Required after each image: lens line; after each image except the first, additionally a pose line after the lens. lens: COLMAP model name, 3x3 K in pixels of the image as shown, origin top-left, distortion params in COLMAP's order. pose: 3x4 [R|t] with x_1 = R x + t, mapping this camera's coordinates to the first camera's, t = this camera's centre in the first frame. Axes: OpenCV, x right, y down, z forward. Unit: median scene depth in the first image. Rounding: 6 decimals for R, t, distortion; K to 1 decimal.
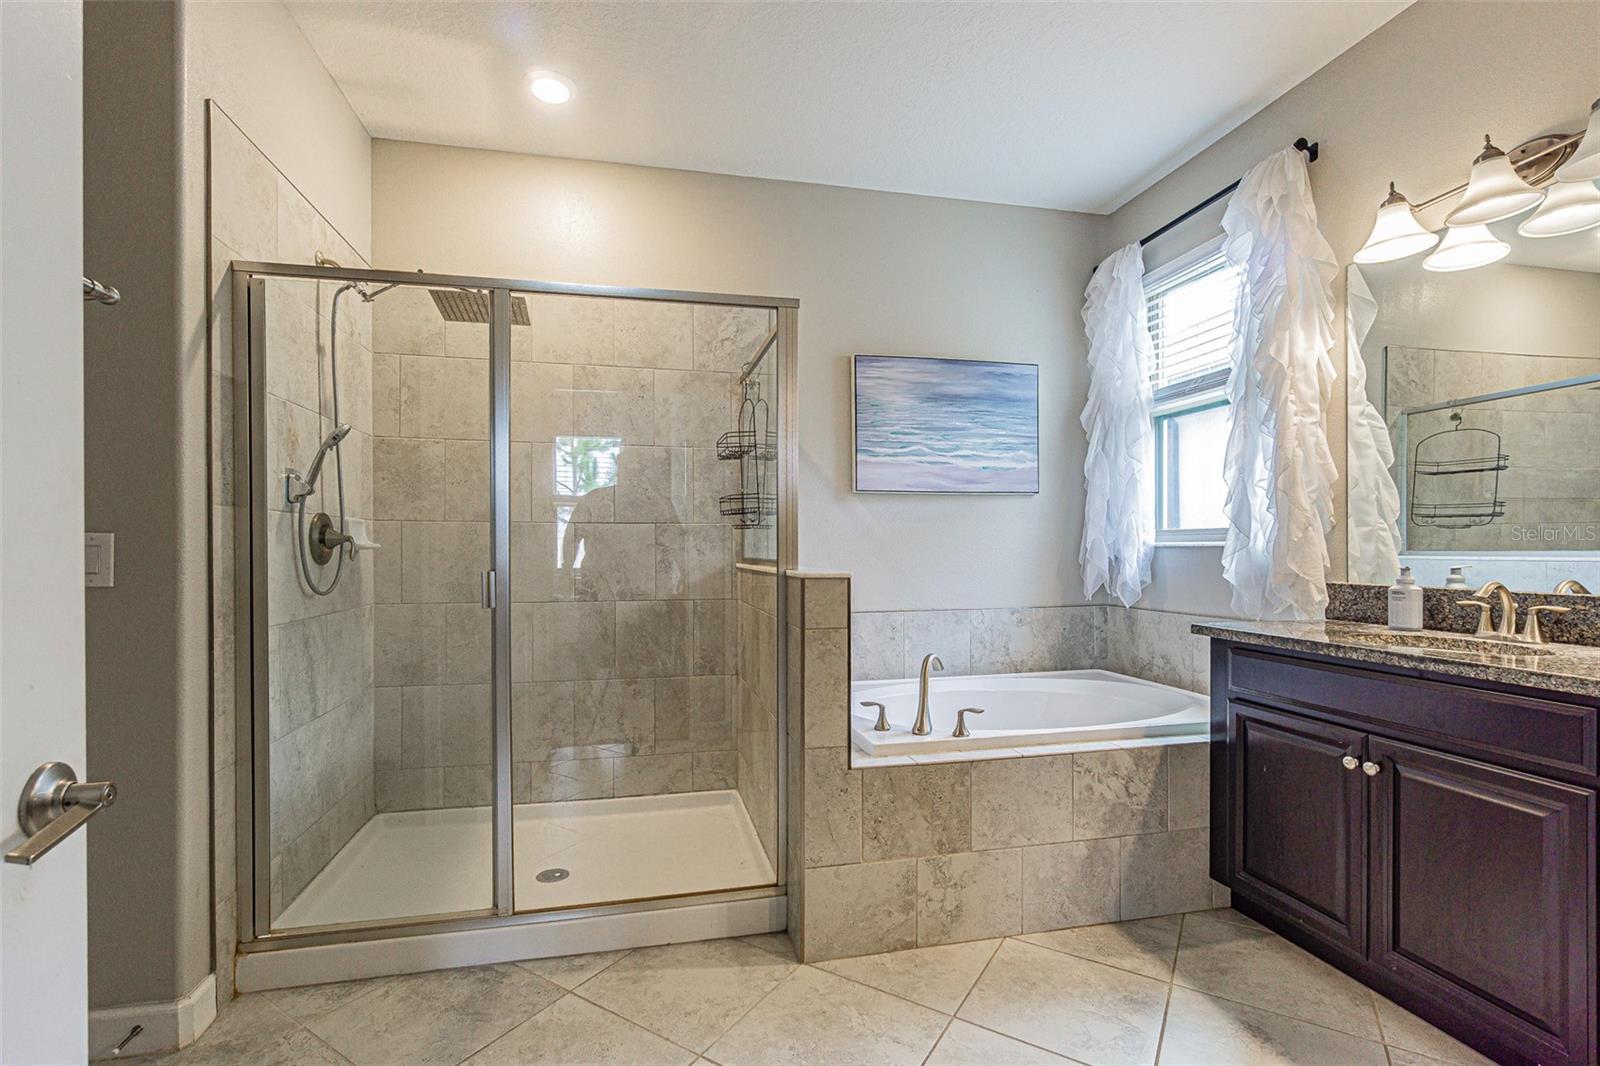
lens RADIAL K [[700.8, 0, 791.1], [0, 700.8, 550.1], [0, 0, 1]] dist [-0.005190, 0.001226]
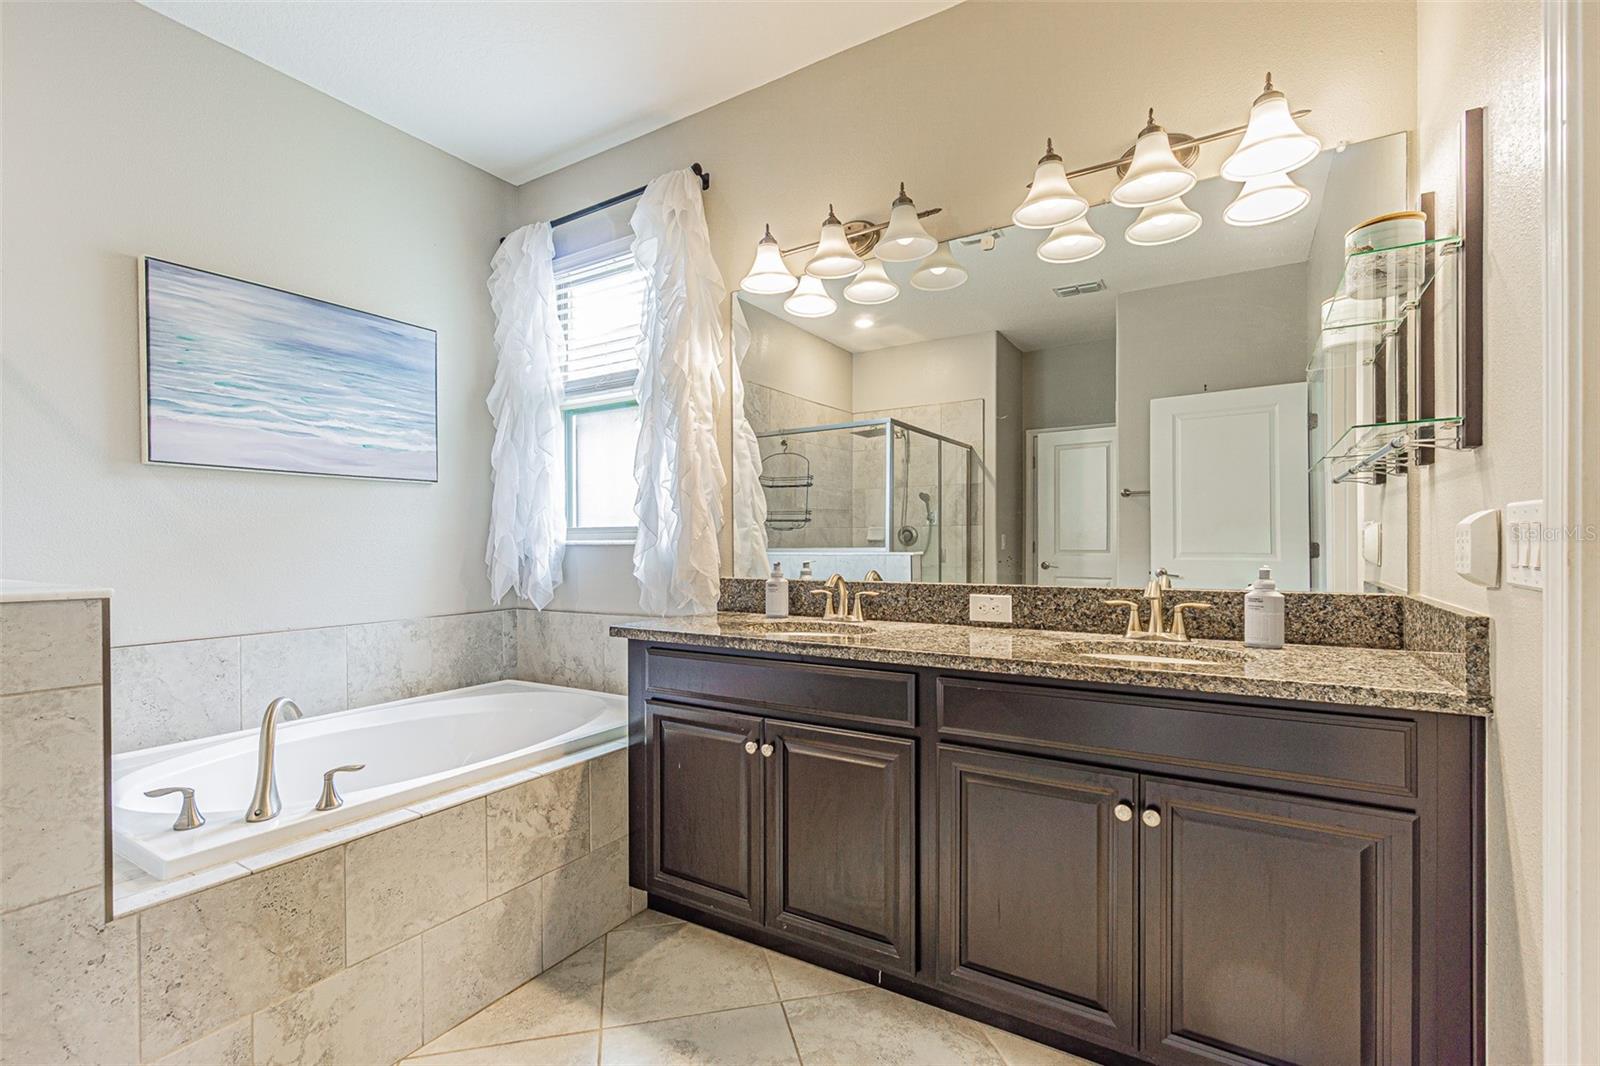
lens RADIAL K [[700.8, 0, 791.1], [0, 700.8, 550.1], [0, 0, 1]] dist [-0.005190, 0.001226]
pose [[0.688677, -0.005603, 0.725046, 0.050769], [0.003953, 0.999984, 0.003973, -0.000772], [-0.725057, 0.000130, 0.688689, 0.162423]]
